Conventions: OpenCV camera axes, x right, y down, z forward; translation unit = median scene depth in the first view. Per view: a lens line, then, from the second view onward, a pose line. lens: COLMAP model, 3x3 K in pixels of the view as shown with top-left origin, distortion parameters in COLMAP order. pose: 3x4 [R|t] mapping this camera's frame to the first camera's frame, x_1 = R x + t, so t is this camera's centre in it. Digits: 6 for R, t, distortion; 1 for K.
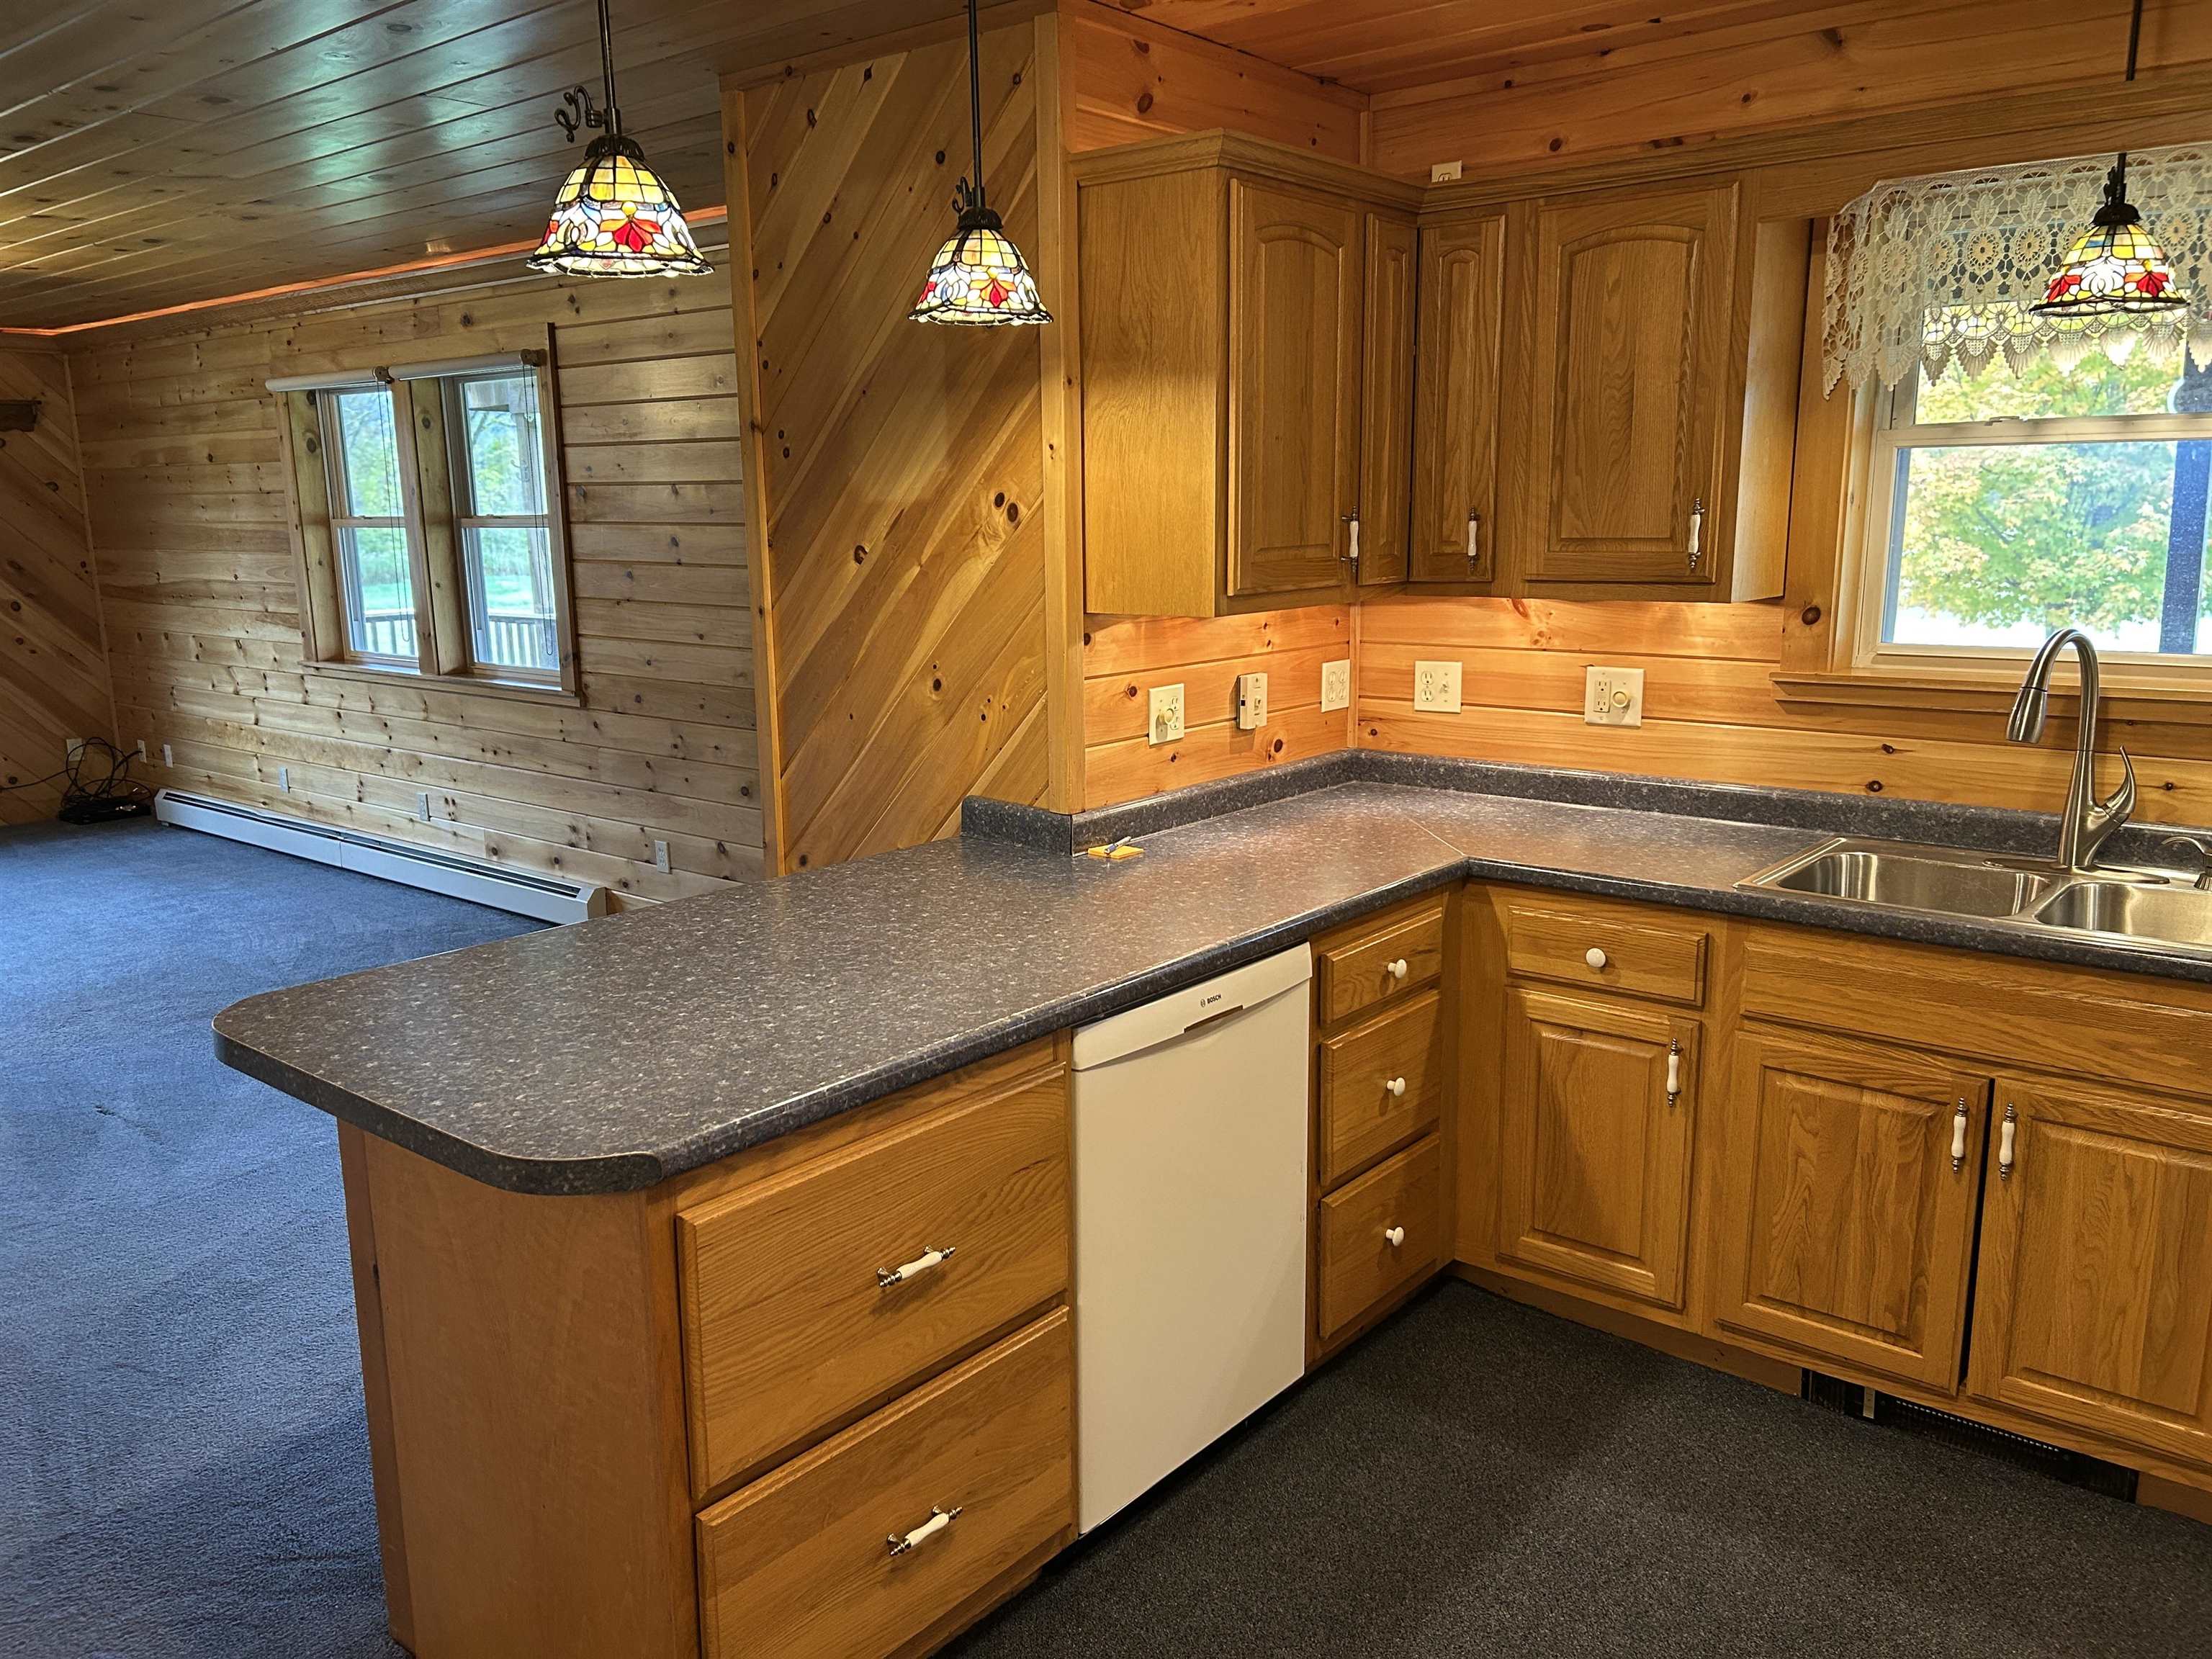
lens RADIAL K [[1653.1, 0, 1091.5], [0, 1653.1, 845.1], [0, 0, 1]] dist [0.073586, -0.079020]
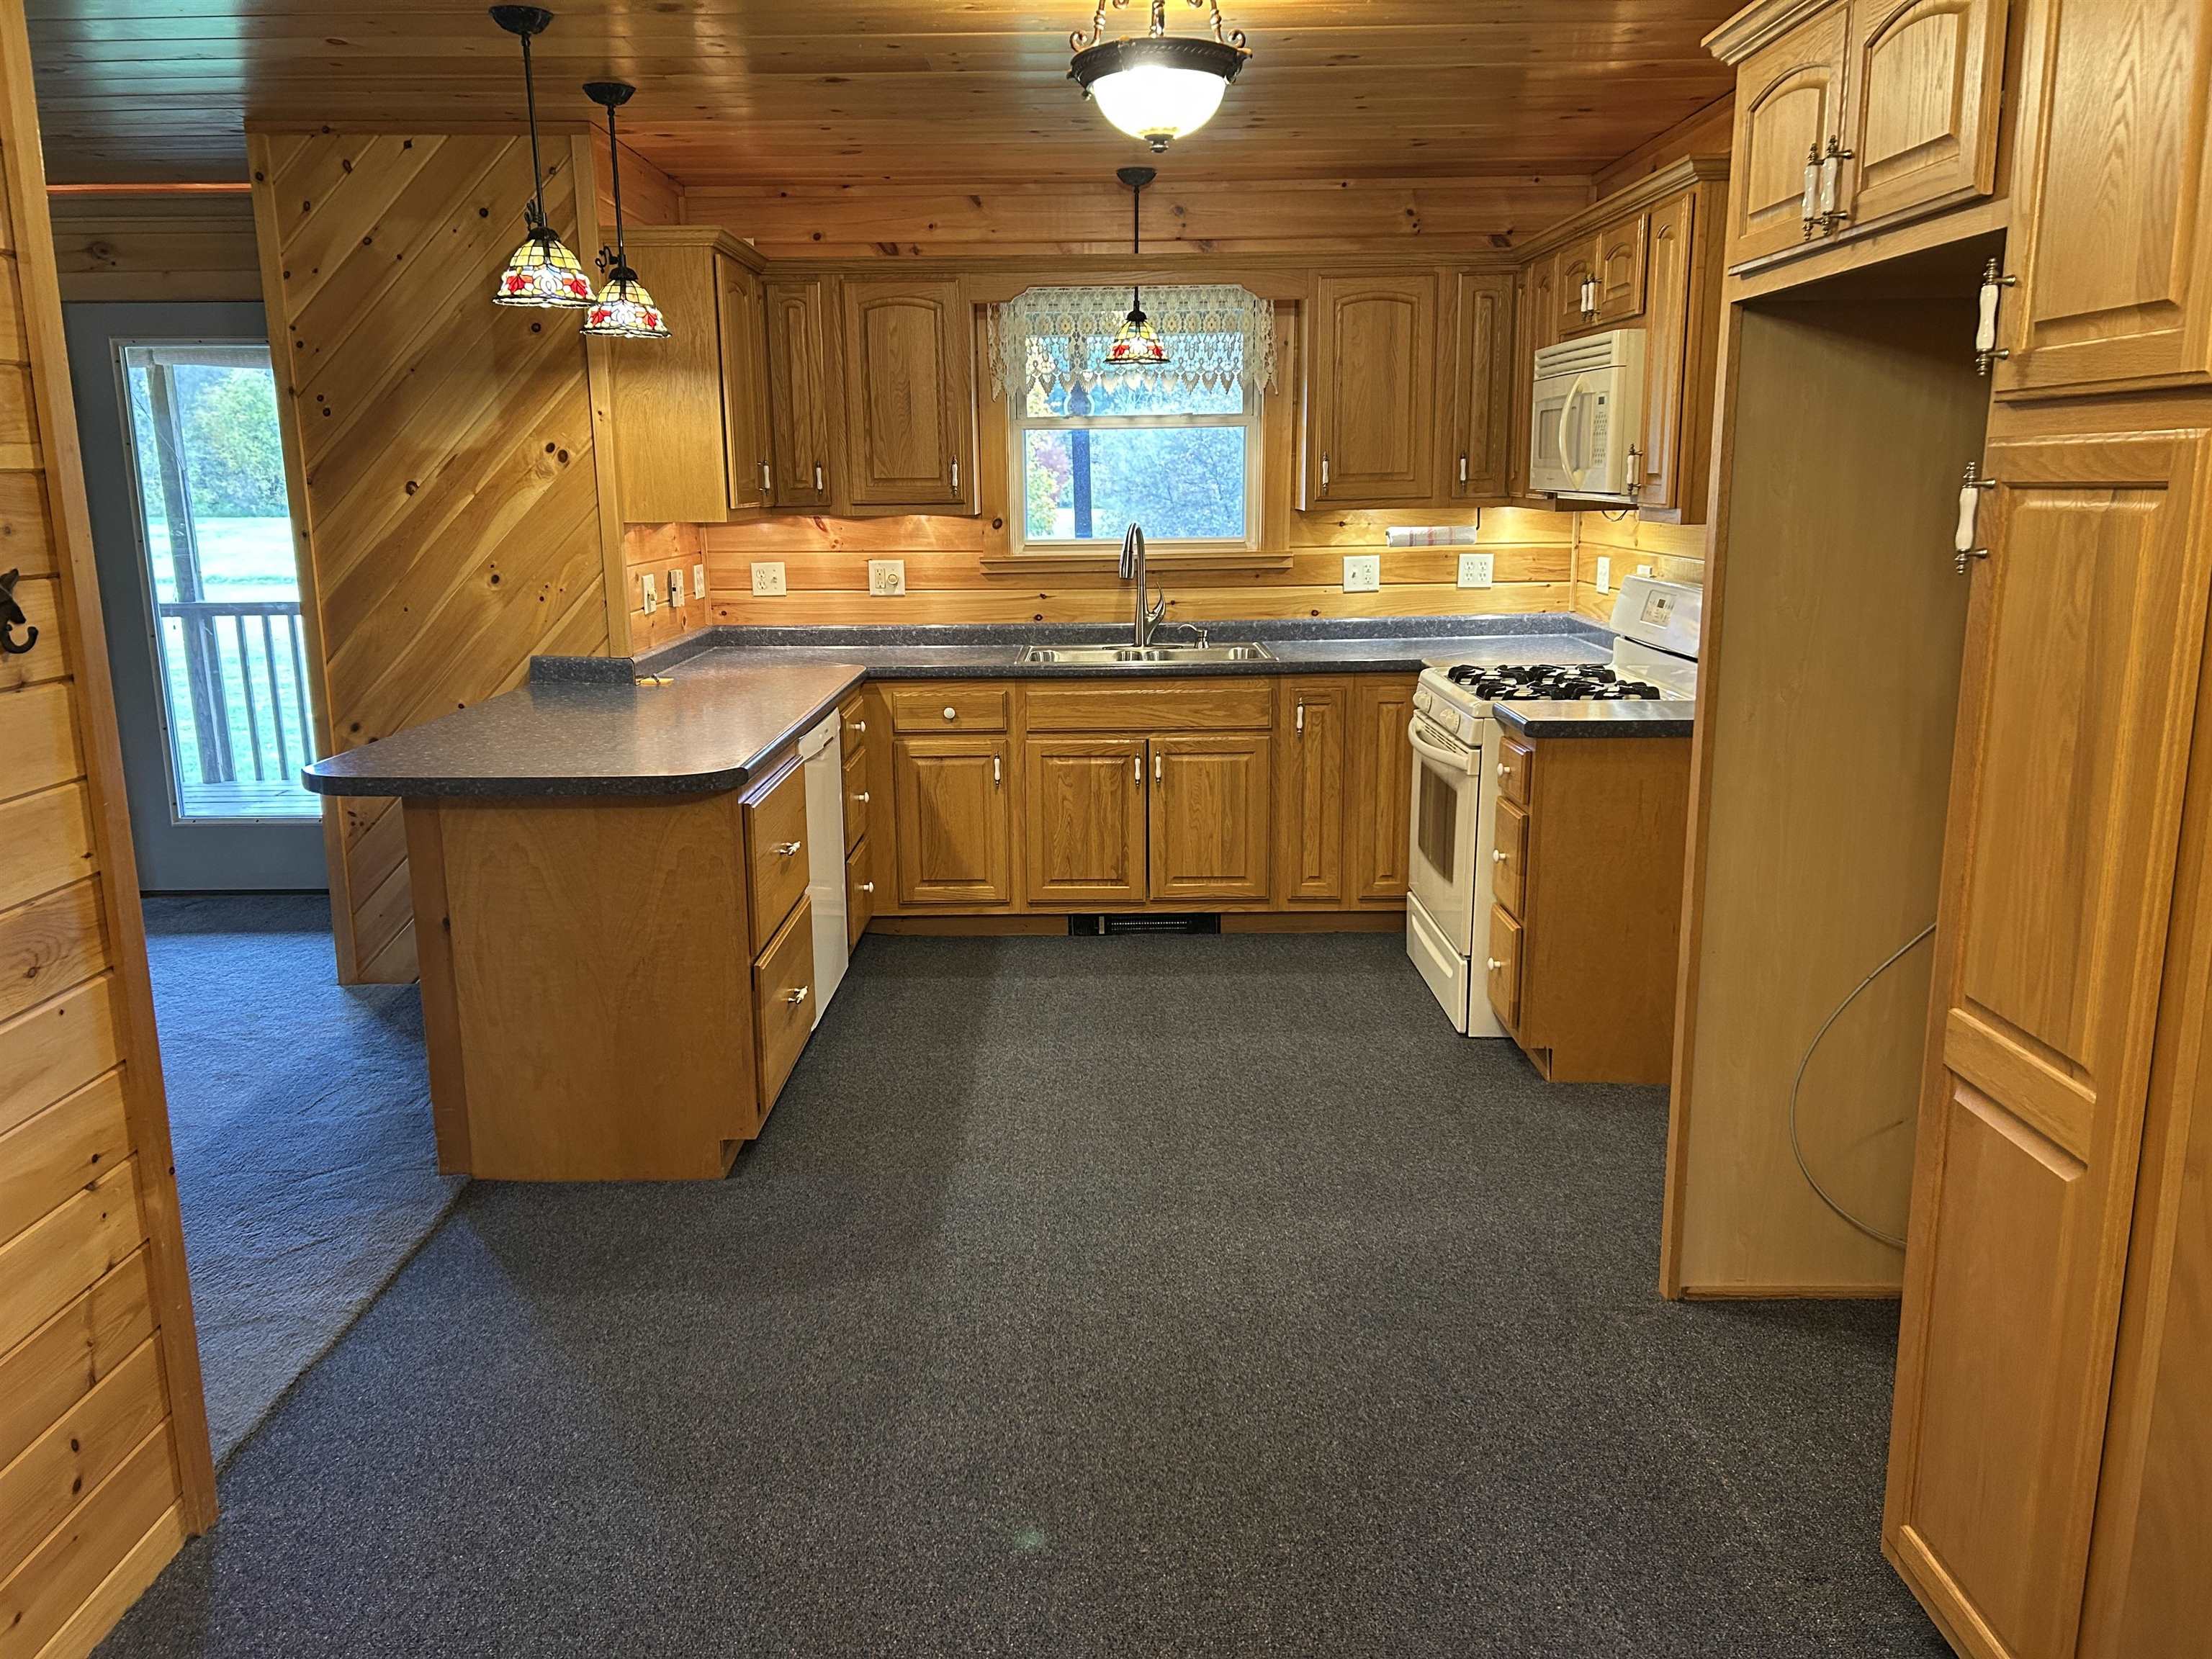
lens RADIAL K [[1653.1, 0, 1091.5], [0, 1653.1, 845.1], [0, 0, 1]] dist [0.073586, -0.079020]
pose [[0.775163, -0.134777, 0.617217, -0.649554], [0.128342, 0.990202, 0.055038, 0.121768], [-0.618587, 0.036551, 0.784865, -0.451316]]
